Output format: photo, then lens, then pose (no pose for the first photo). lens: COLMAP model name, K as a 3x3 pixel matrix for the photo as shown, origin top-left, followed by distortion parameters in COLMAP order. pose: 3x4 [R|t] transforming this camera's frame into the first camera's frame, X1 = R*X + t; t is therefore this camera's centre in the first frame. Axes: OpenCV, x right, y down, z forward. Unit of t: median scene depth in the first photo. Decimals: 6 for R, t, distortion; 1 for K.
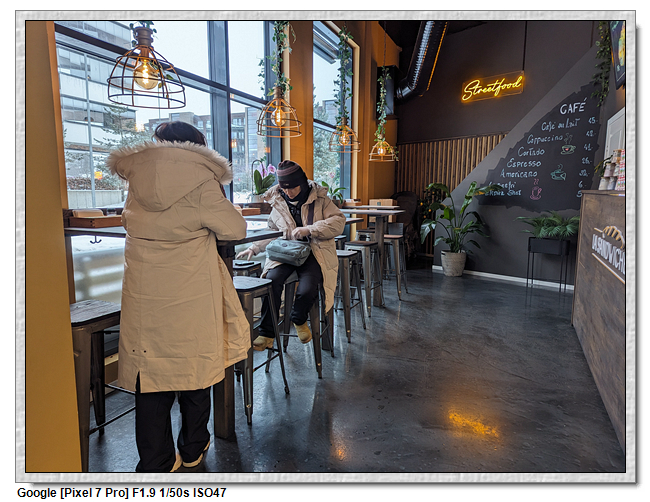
lens RADIAL K [[428.3, 0, 325.0], [0, 428.3, 251.0], [0, 0, 1]] dist [0.067428, -0.060781]
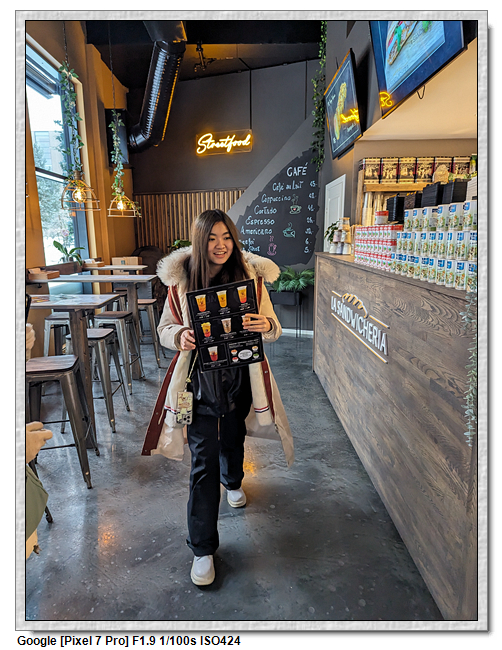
lens RADIAL K [[428.3, 0, 252.3], [0, 428.3, 322.4], [0, 0, 1]] dist [0.067428, -0.060781]
pose [[0.905920, -0.095014, 0.412652, -0.019959], [0.068988, 0.994598, 0.077555, -0.039276], [-0.417792, -0.041791, 0.907581, 0.039848]]
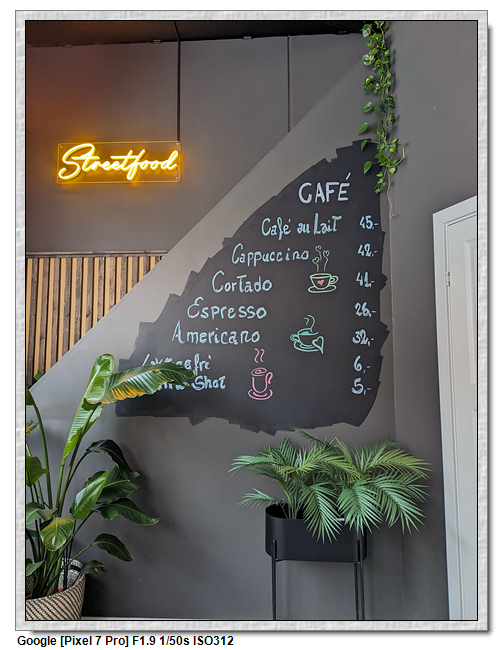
lens RADIAL K [[428.3, 0, 252.3], [0, 428.3, 322.4], [0, 0, 1]] dist [0.067428, -0.060781]
pose [[0.742911, 0.044669, 0.667898, 0.221776], [0.093253, 0.981135, -0.169344, -0.127721], [-0.662863, 0.188091, 0.724731, 0.736114]]
